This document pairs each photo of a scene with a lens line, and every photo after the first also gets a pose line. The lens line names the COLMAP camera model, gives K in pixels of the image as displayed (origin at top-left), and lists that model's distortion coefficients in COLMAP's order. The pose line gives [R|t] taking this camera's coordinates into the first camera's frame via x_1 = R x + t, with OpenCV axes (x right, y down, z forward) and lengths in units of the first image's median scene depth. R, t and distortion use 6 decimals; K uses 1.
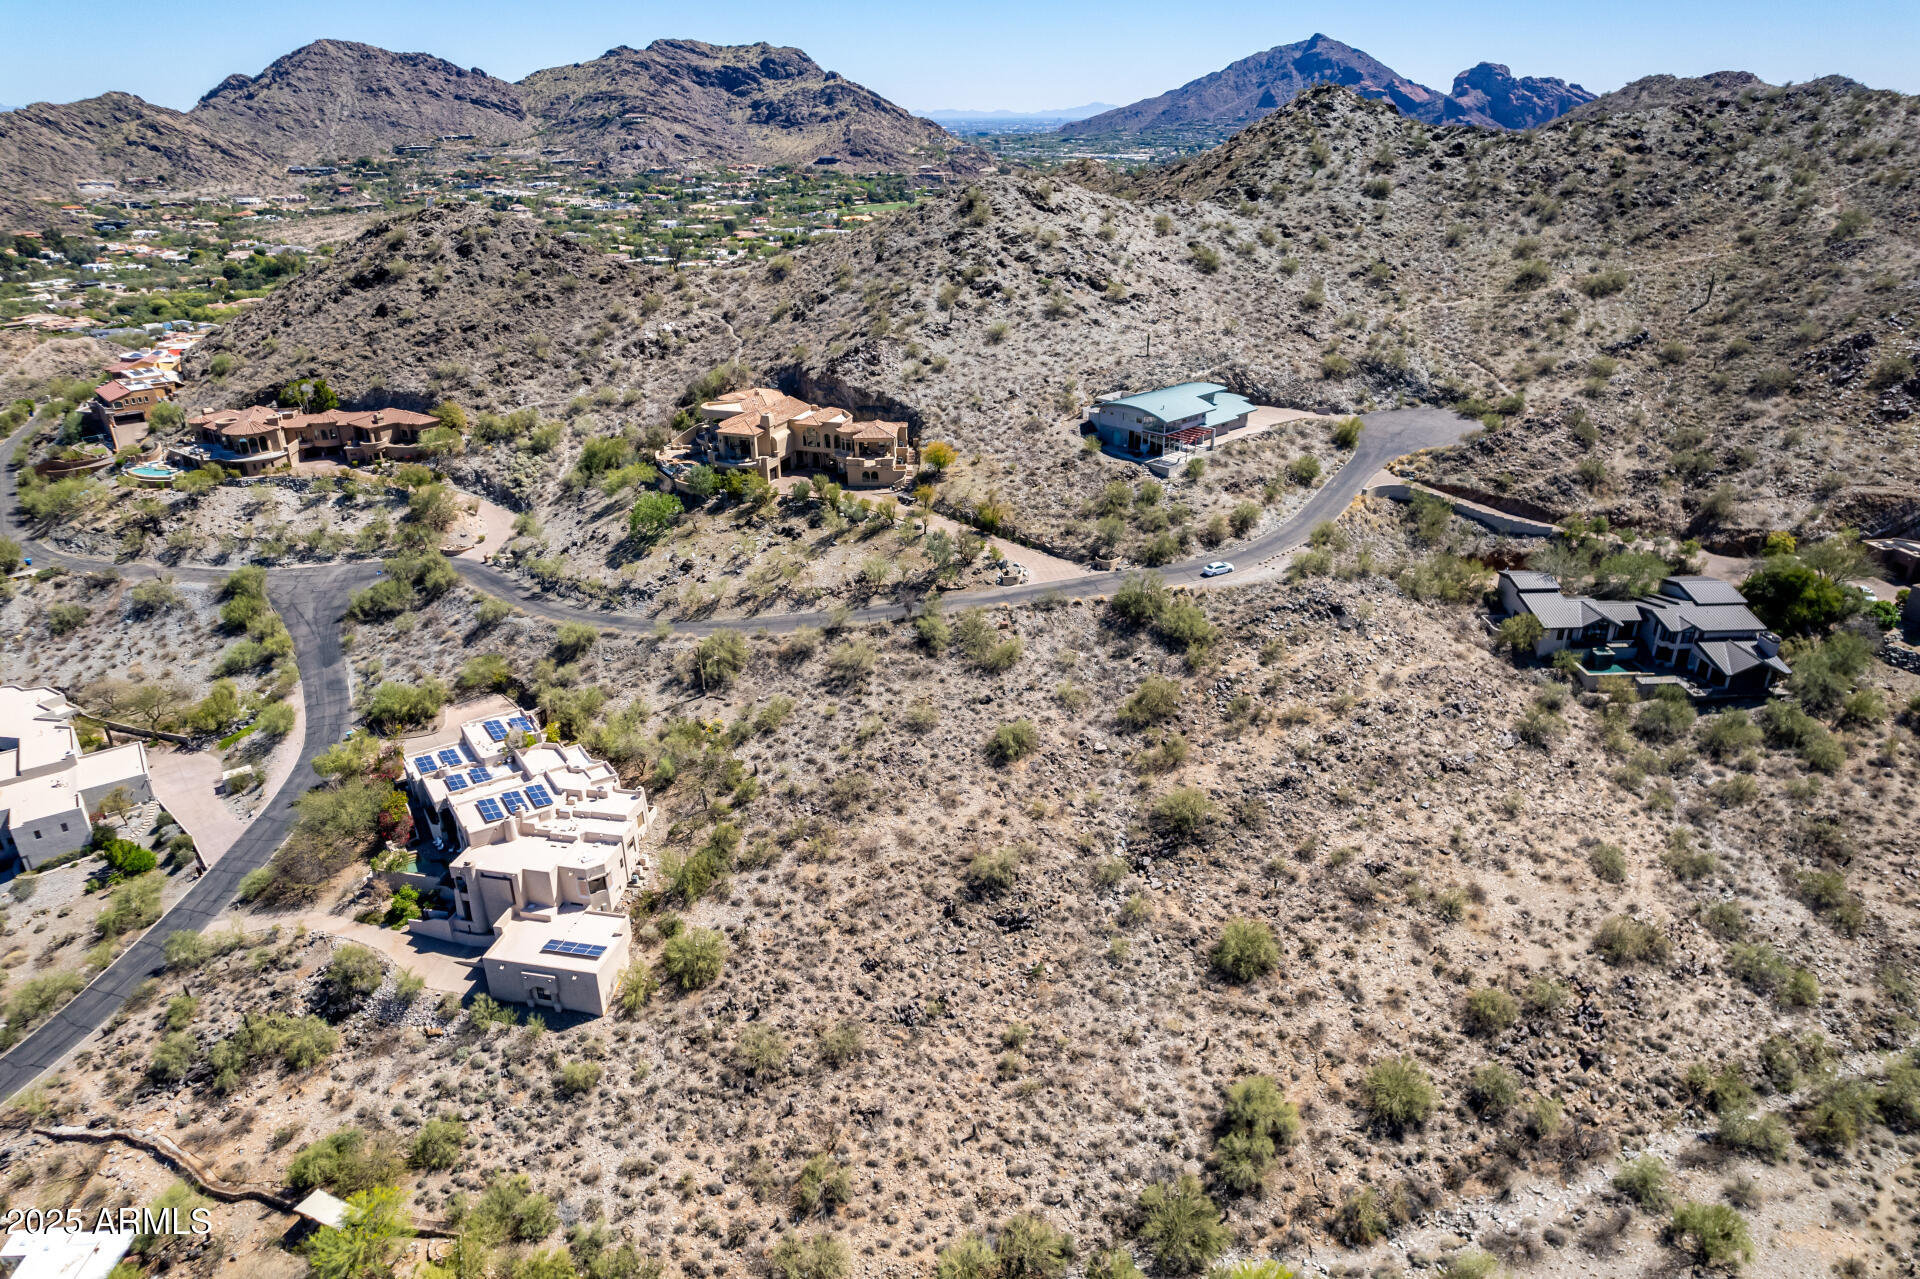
lens RADIAL K [[1231.7, 0, 961.3], [0, 1231.7, 642.8], [0, 0, 1]] dist [-0.084065, 0.078751]
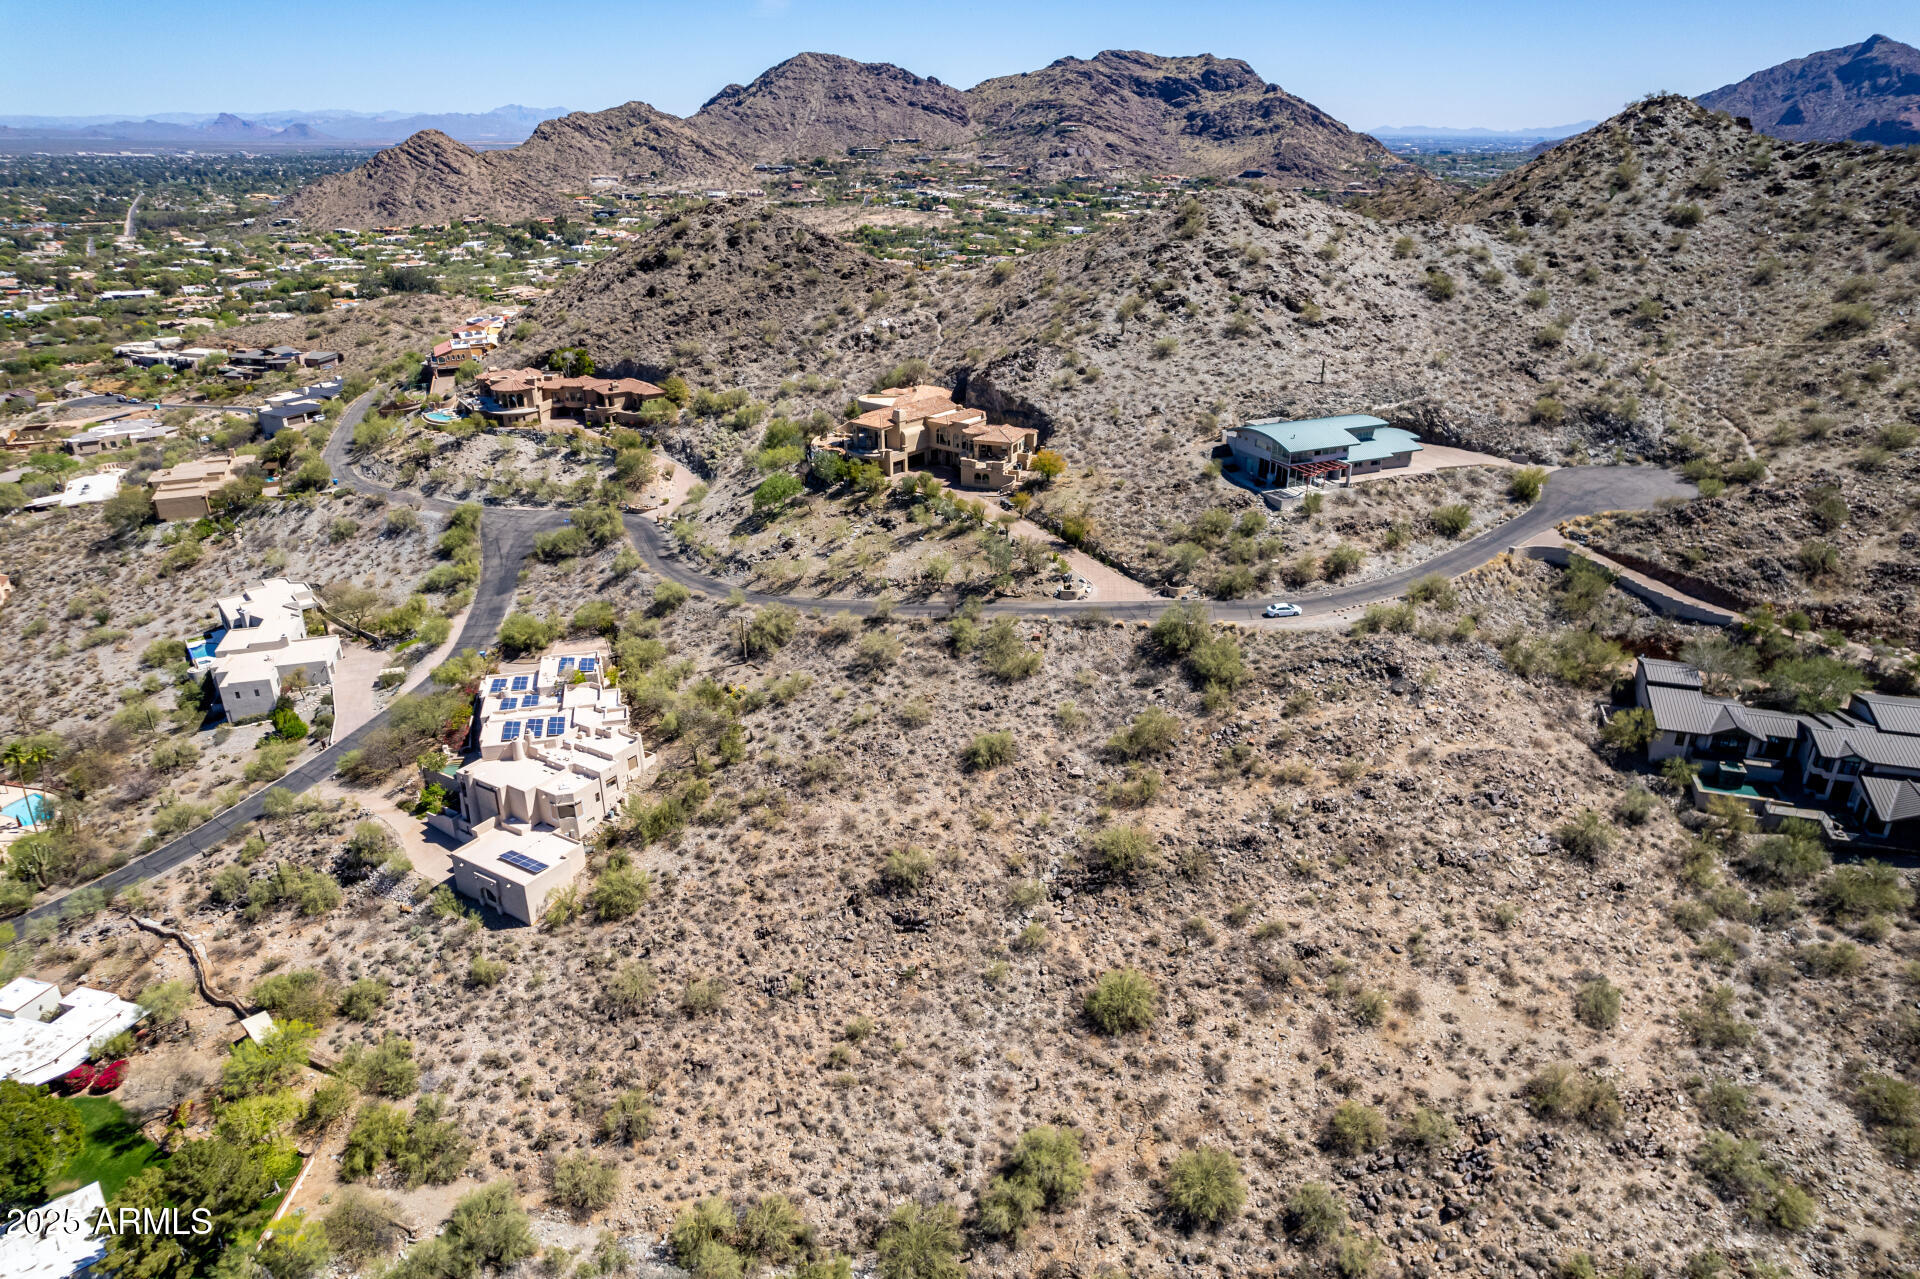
lens RADIAL K [[1231.7, 0, 961.3], [0, 1231.7, 642.8], [0, 0, 1]] dist [-0.084065, 0.078751]
pose [[0.941152, 0.138255, -0.308412, 0.263652], [-0.140676, 0.989950, 0.014488, -0.014657], [0.307315, 0.029750, 0.951143, 0.036825]]
